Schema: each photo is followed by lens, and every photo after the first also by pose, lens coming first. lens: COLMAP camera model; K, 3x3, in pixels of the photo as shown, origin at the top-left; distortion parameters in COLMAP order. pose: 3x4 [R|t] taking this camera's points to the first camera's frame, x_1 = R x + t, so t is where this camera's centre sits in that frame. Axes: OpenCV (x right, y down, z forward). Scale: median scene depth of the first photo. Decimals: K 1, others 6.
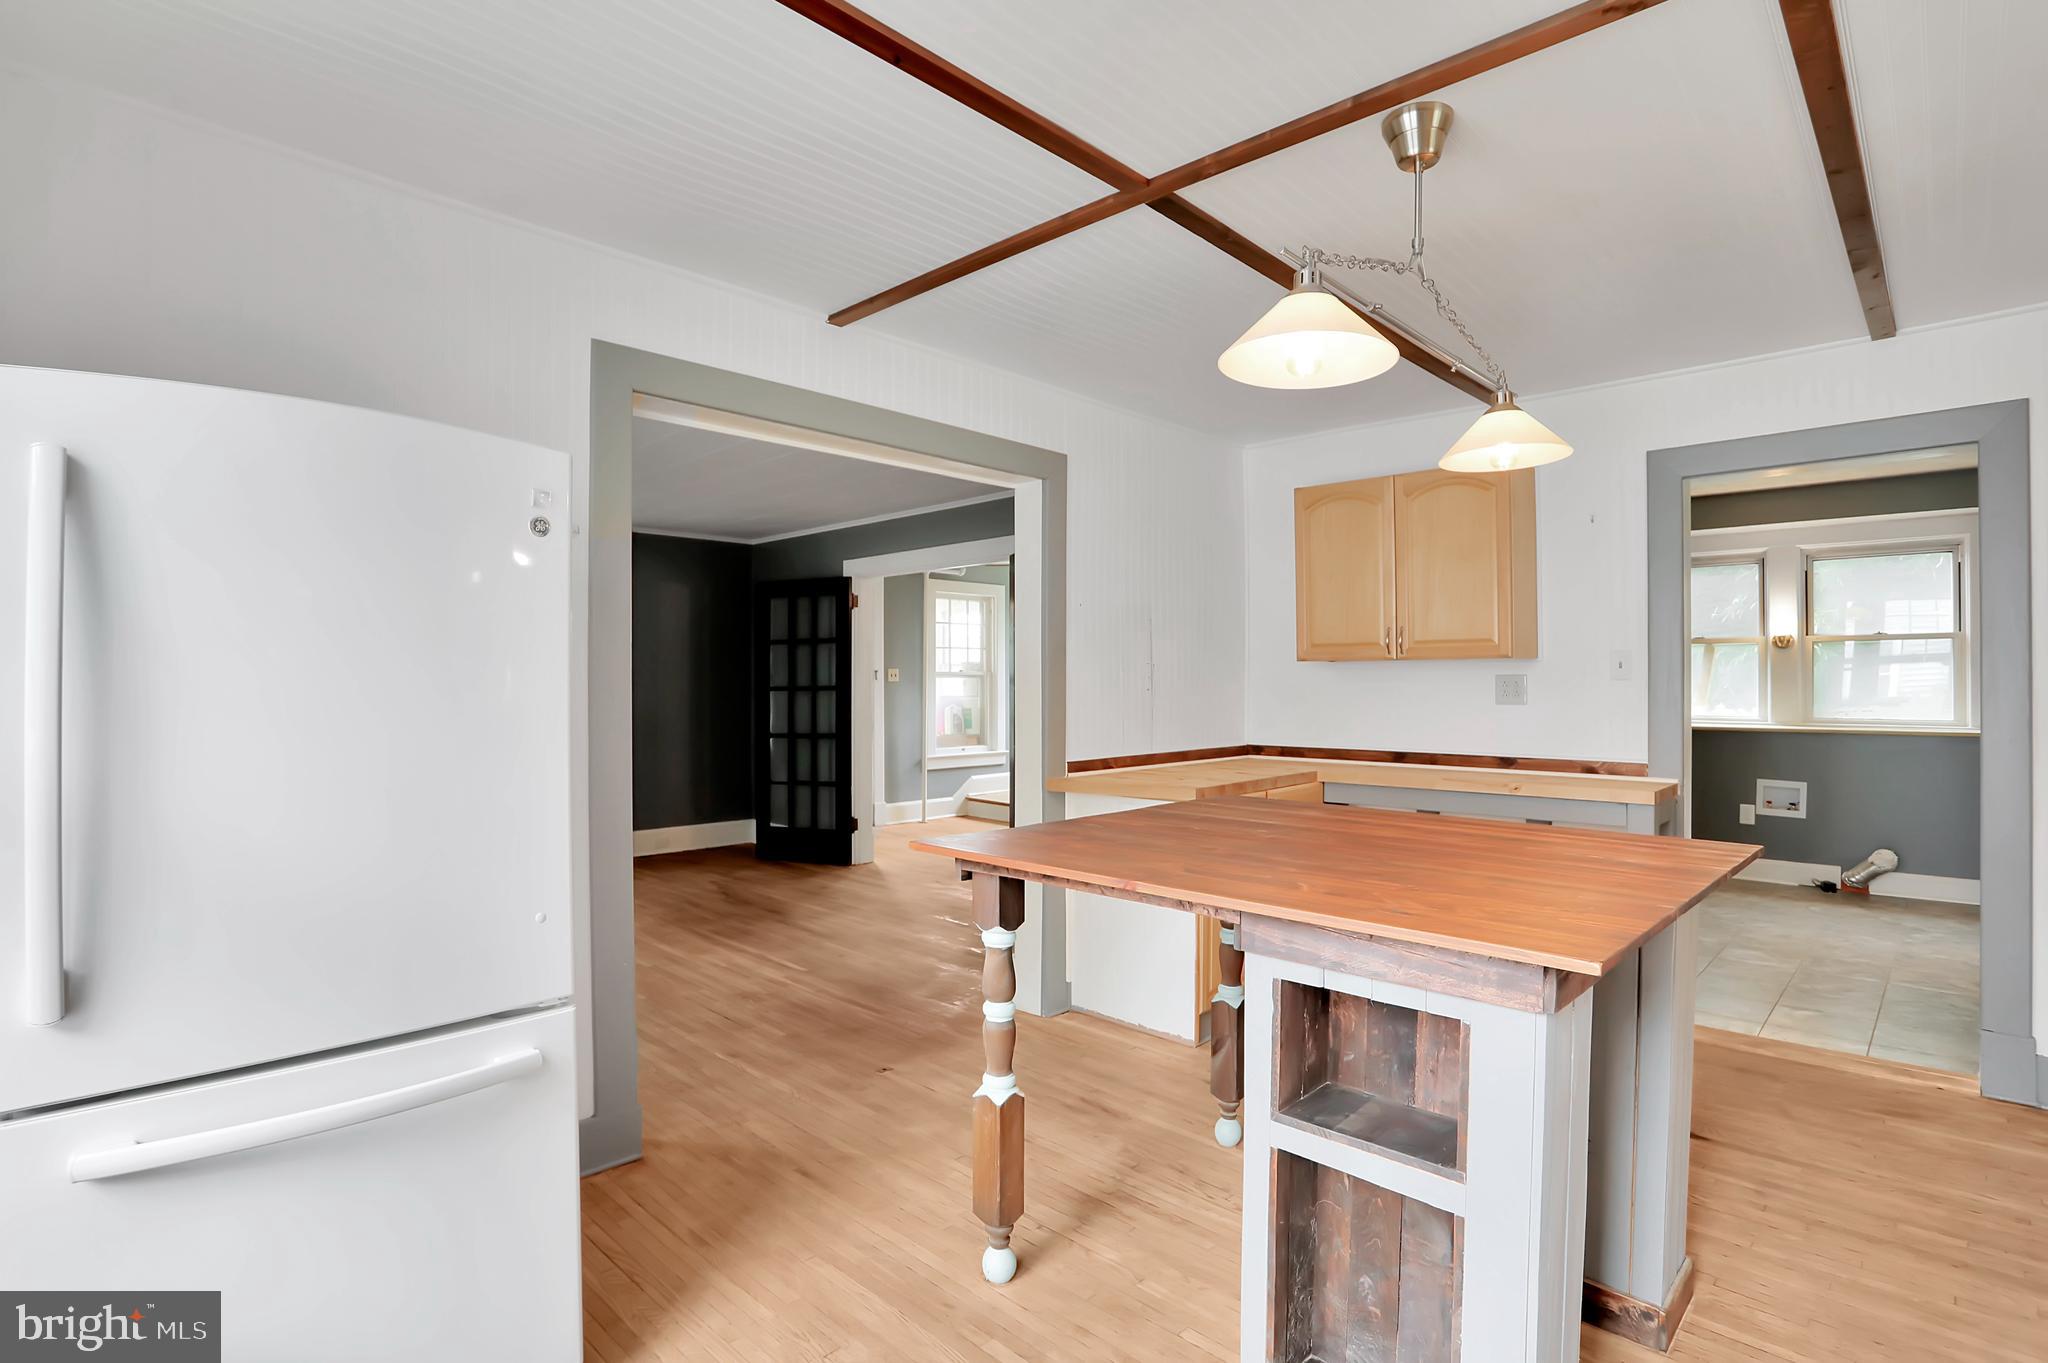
lens RADIAL K [[1019.3, 0, 1010.9], [0, 1019.3, 675.1], [0, 0, 1]] dist [-0.056854, 0.016602]
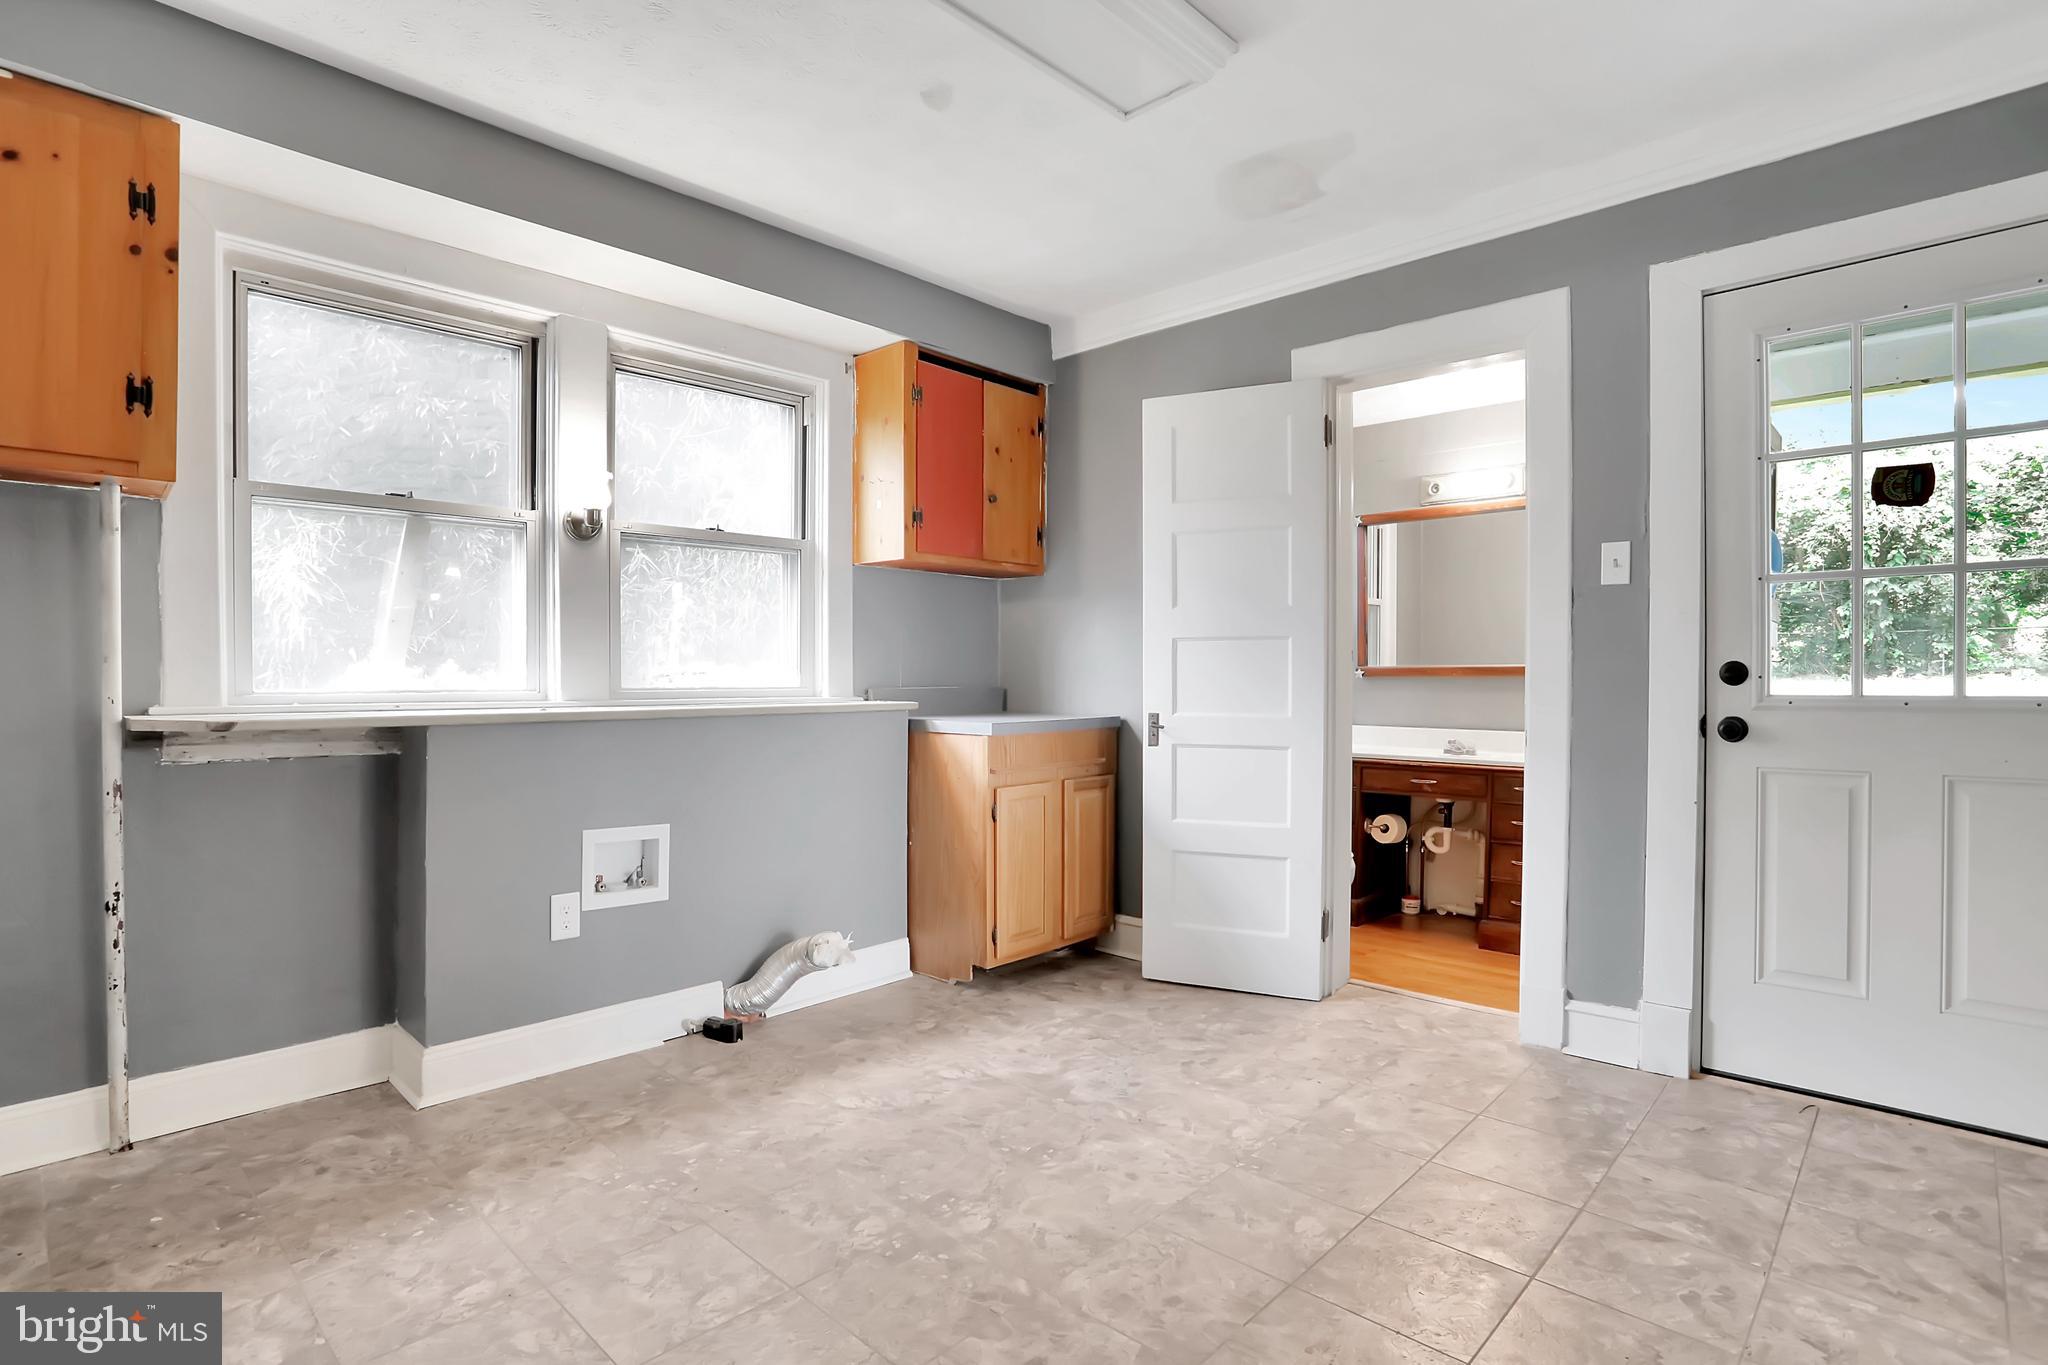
lens RADIAL K [[1019.3, 0, 1015.4], [0, 1019.3, 685.9], [0, 0, 1]] dist [-0.056854, 0.016602]
pose [[-0.010857, -0.006598, 0.999919, 0.310883], [-0.001600, 0.999977, 0.006581, 0.038572], [-0.999940, -0.001529, -0.010867, 0.816123]]
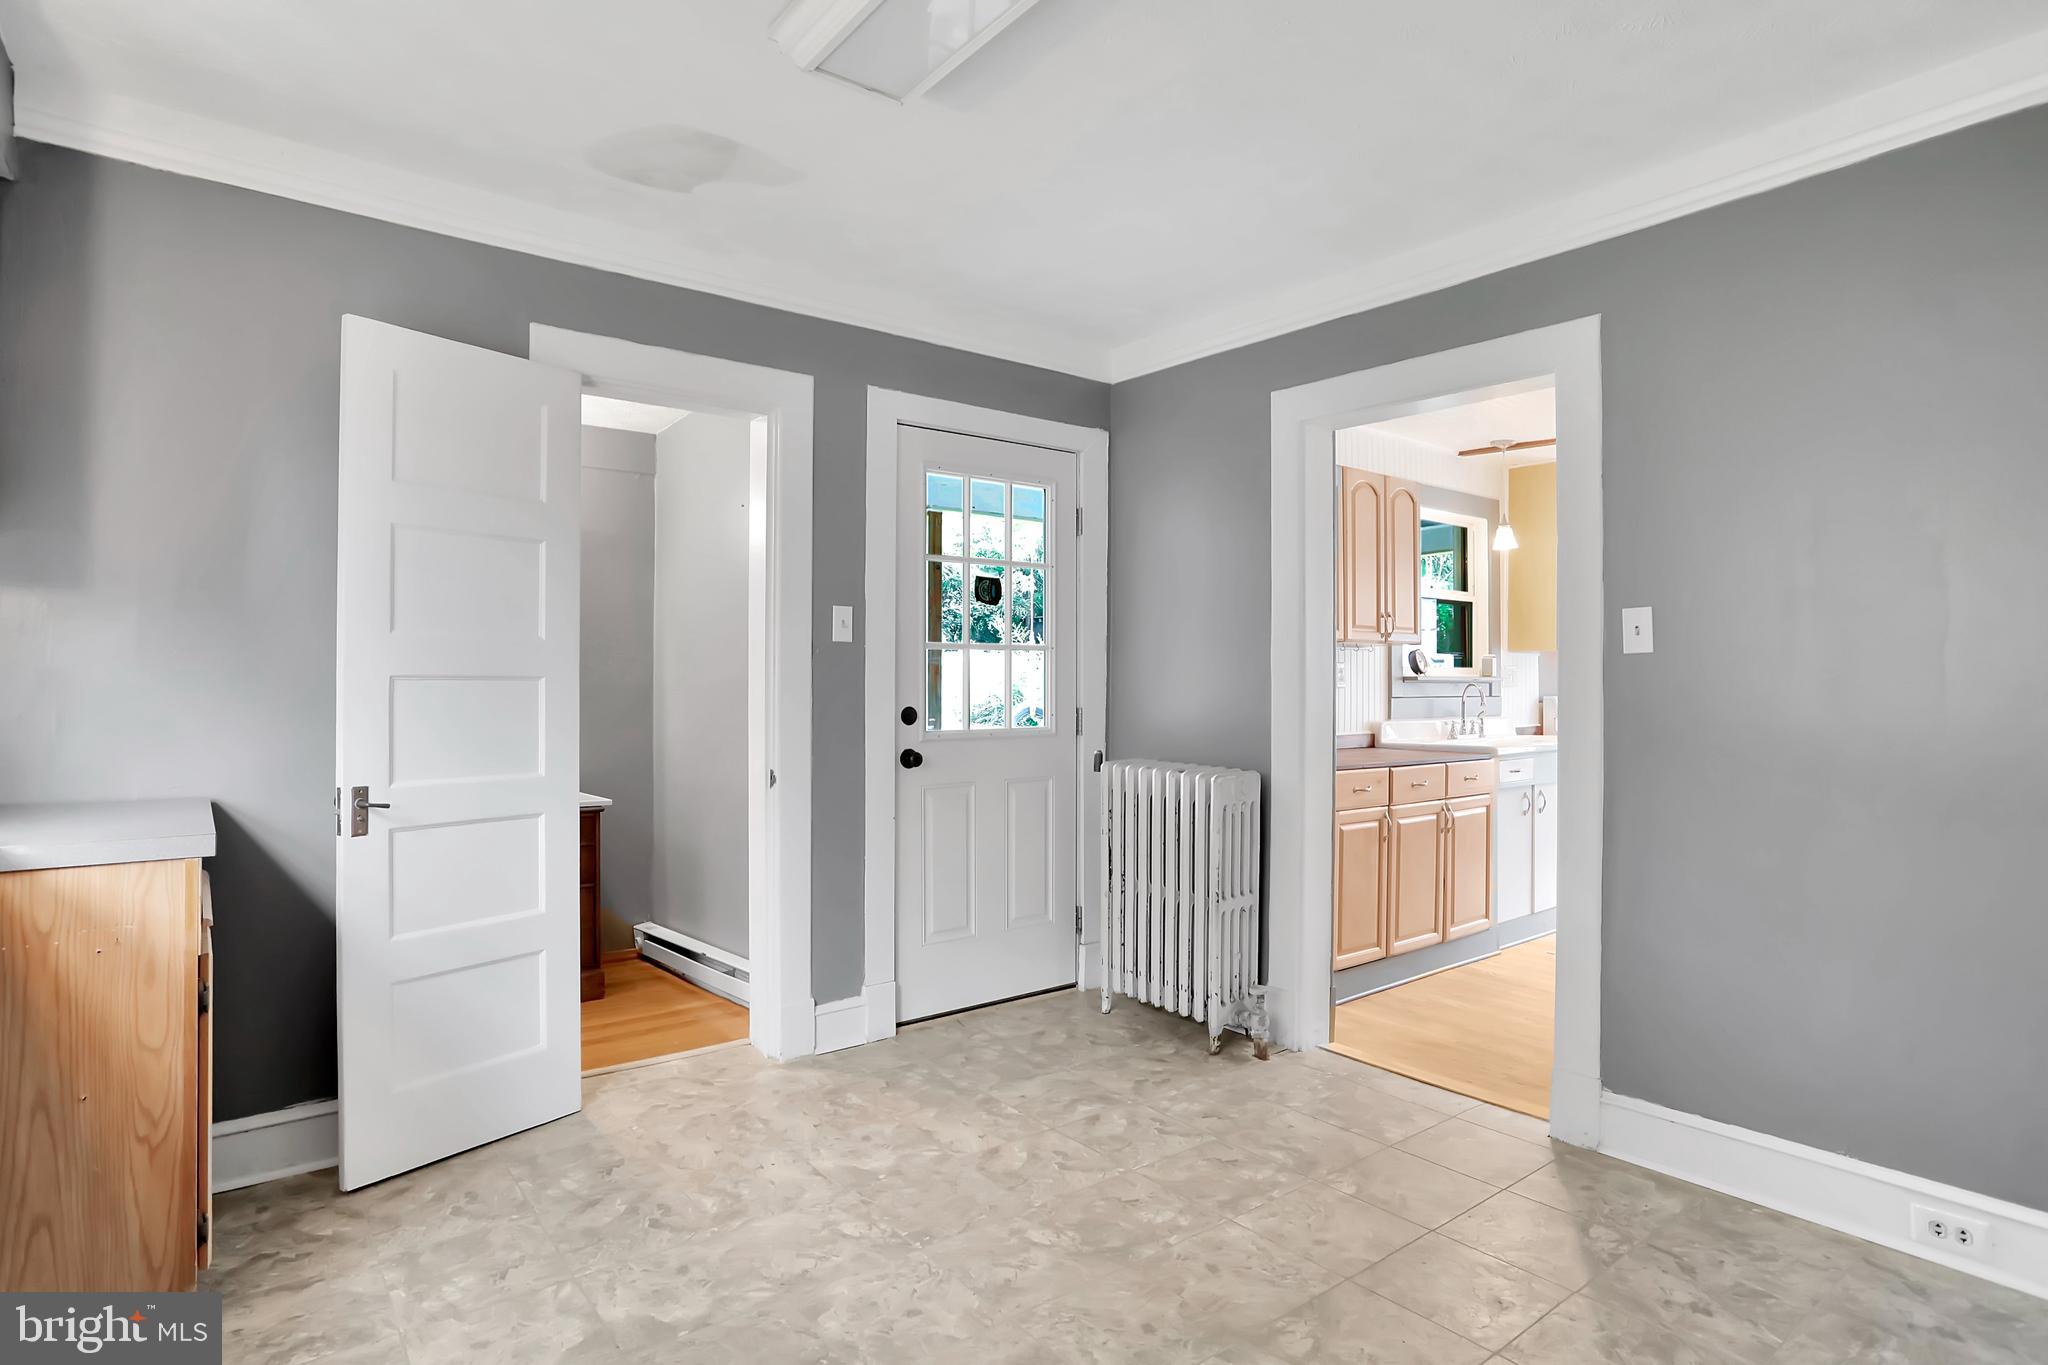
lens RADIAL K [[1067.4, 0, 1016.0], [0, 1067.4, 675.3], [0, 0, 1]] dist [-0.042818, 0.005284]
pose [[-0.990188, 0.002682, 0.139719, 0.577460], [0.001004, 0.999927, -0.012081, 0.021033], [-0.139741, -0.011822, -0.990118, 1.081803]]
